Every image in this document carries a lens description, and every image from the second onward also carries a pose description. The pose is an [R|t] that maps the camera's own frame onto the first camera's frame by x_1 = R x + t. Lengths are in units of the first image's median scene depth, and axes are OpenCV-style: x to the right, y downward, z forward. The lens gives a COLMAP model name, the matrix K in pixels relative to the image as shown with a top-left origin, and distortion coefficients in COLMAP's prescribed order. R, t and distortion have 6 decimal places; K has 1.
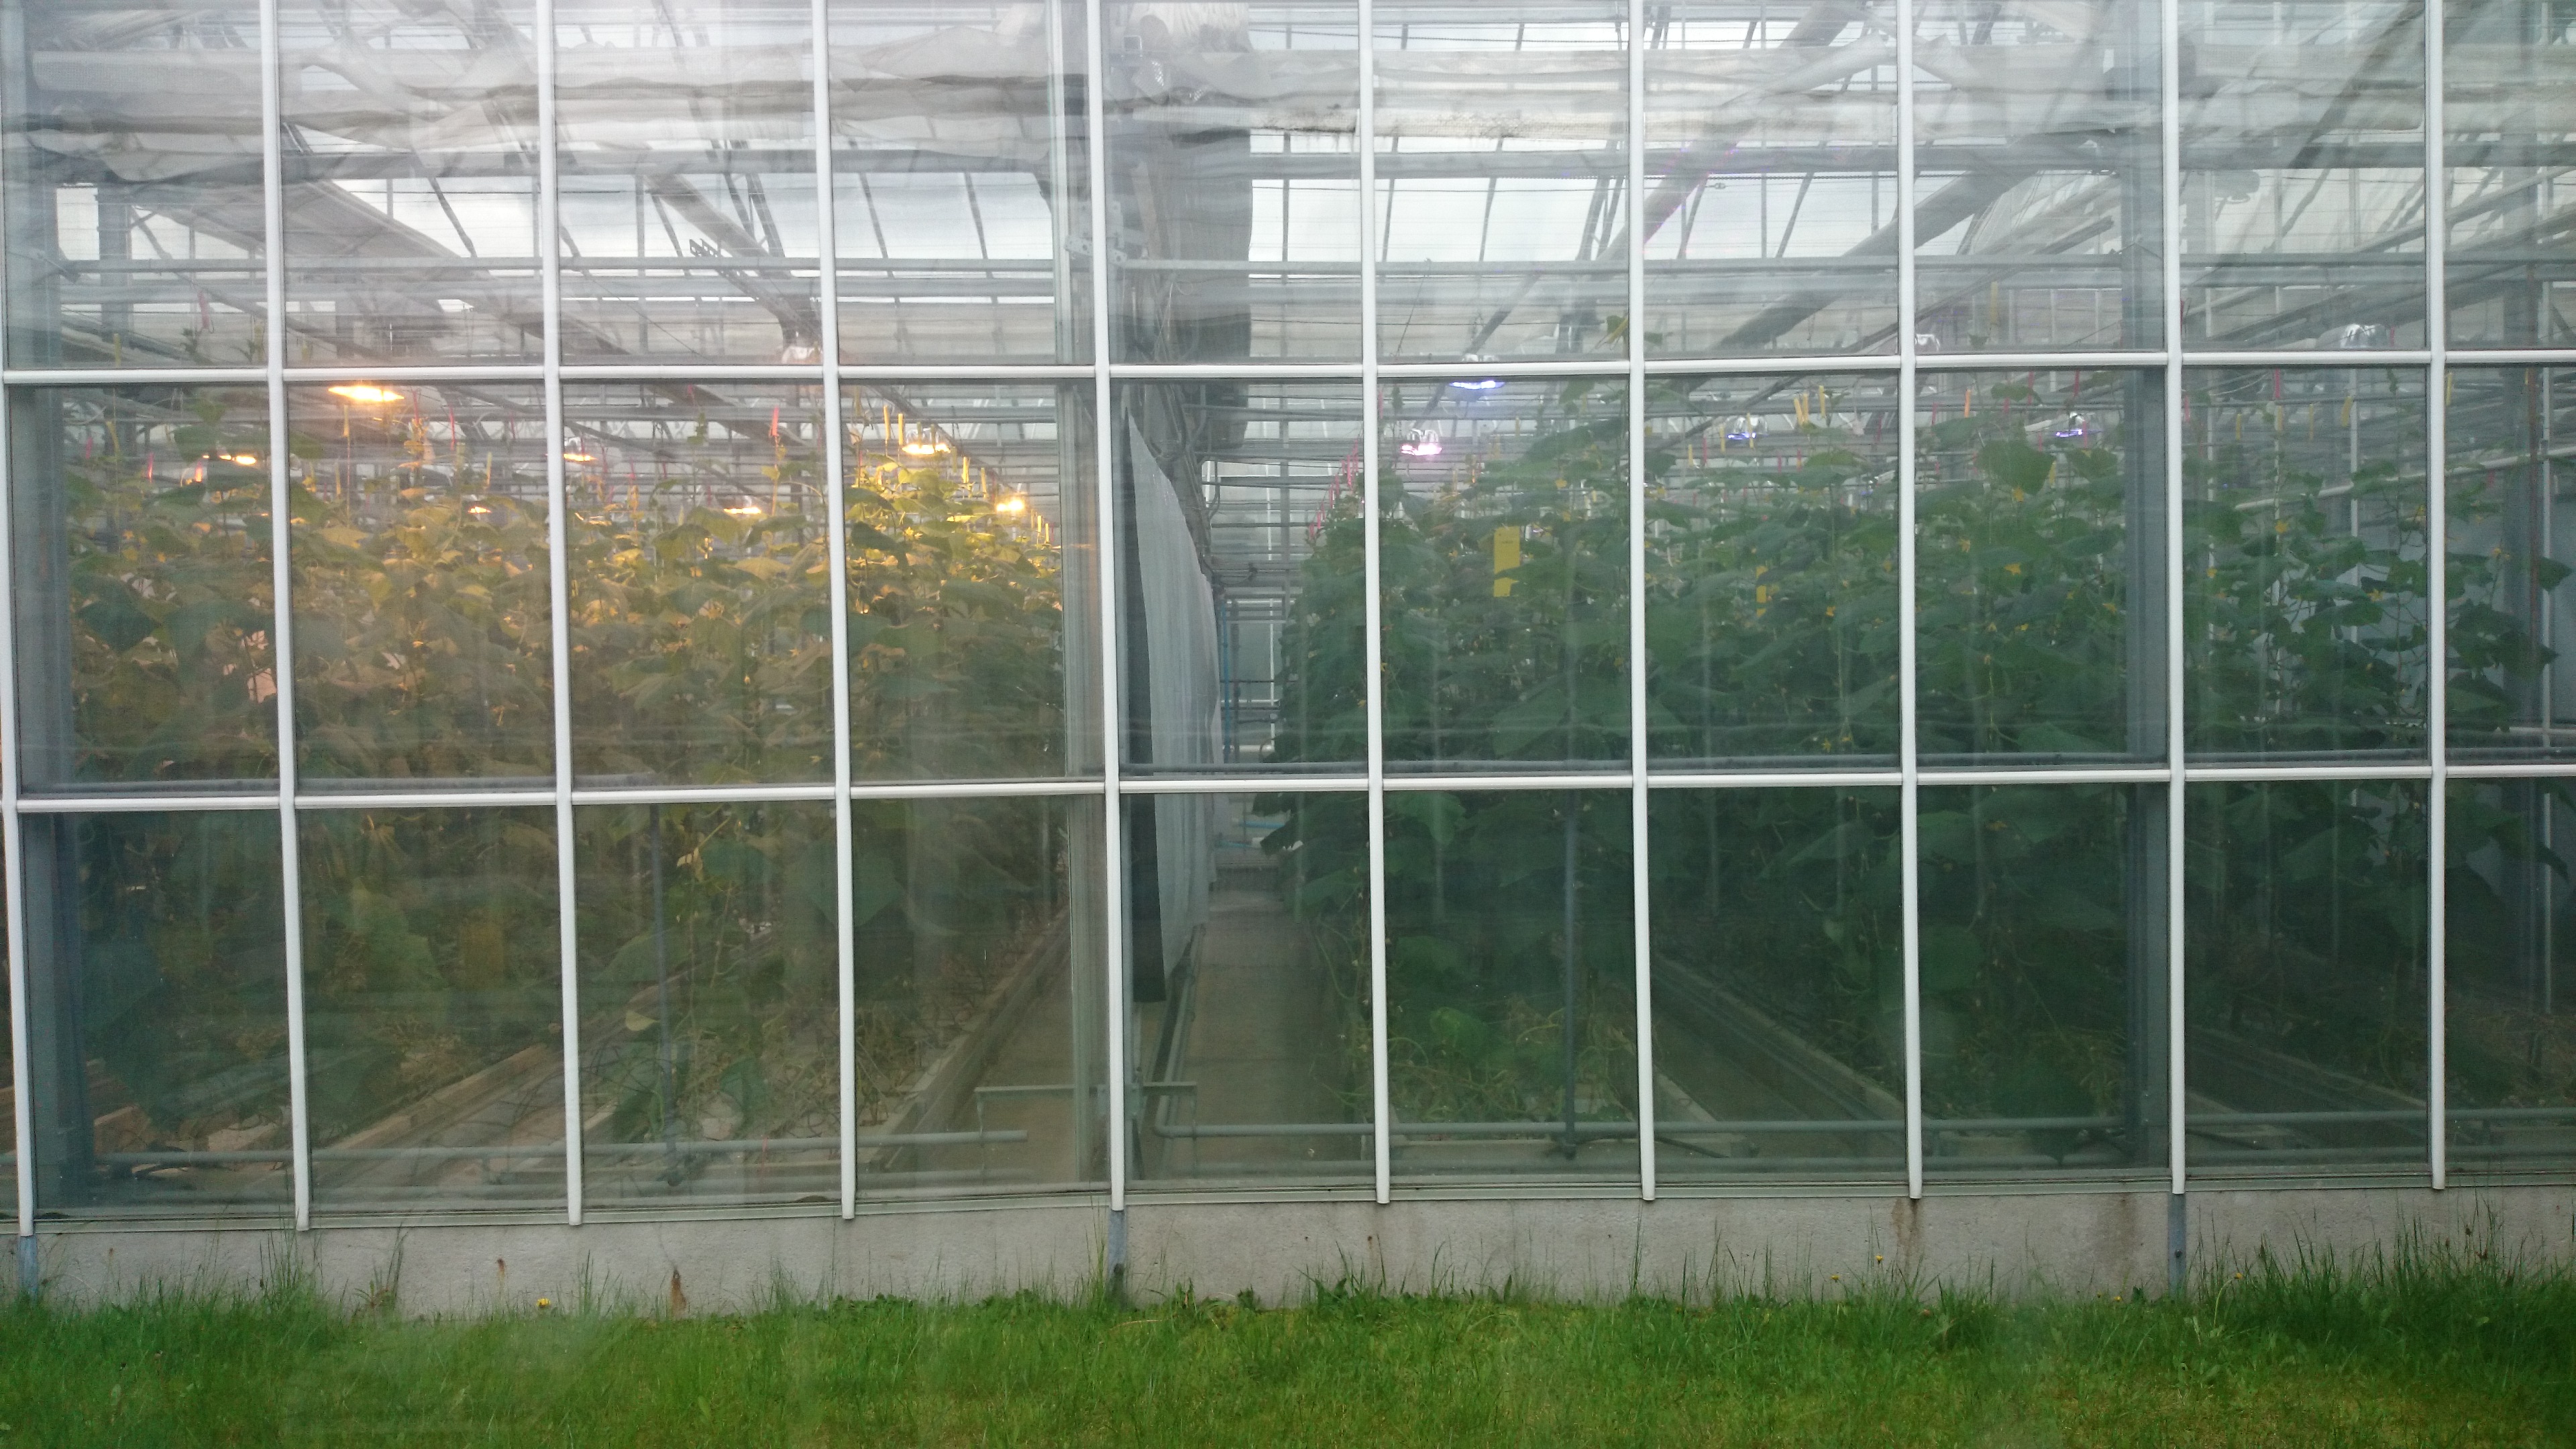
lens RADIAL K [[2137.5, 0, 1330.6], [0, 2137.5, 726.3], [0, 0, 1]] dist [0.253656, -0.506489]
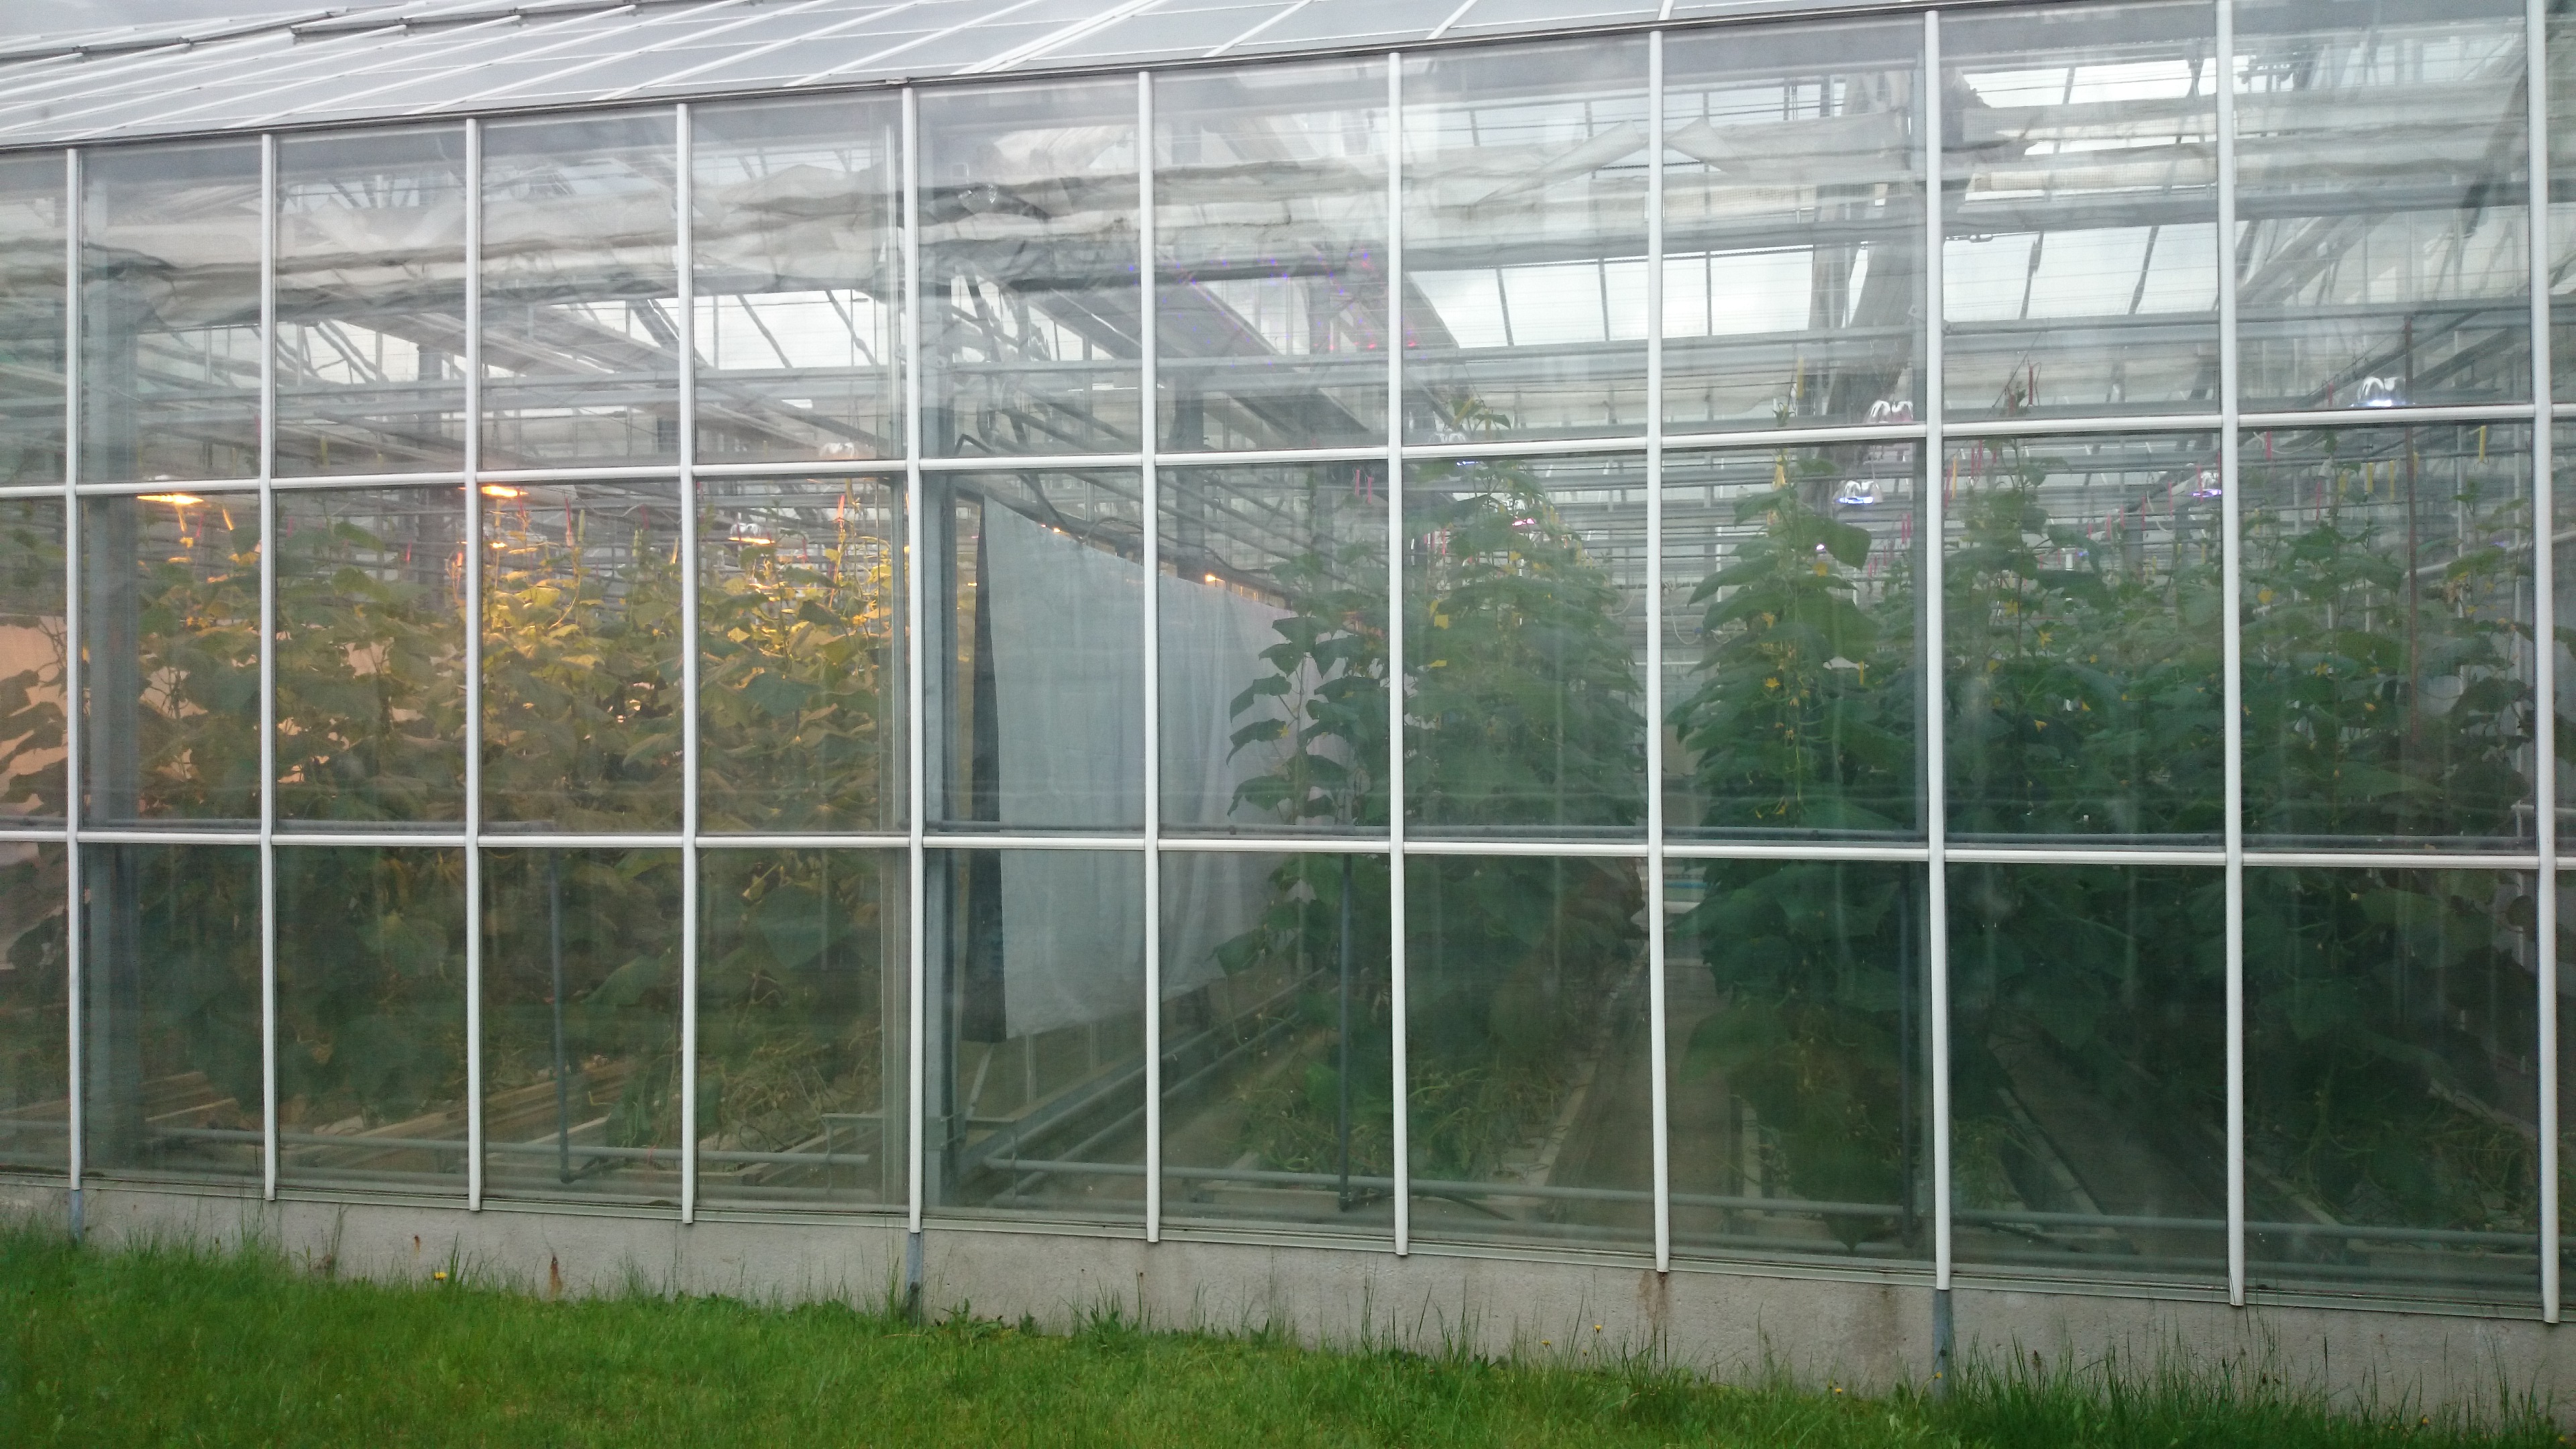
lens RADIAL K [[2080.7, 0, 1288.0], [0, 2080.7, 724.5], [0, 0, 1]] dist [0.253597, -0.529909]
pose [[0.967658, 0.009312, -0.252096, 0.344706], [-0.016861, 0.999471, -0.027802, -0.004598], [0.251703, 0.031153, 0.967303, 0.011260]]
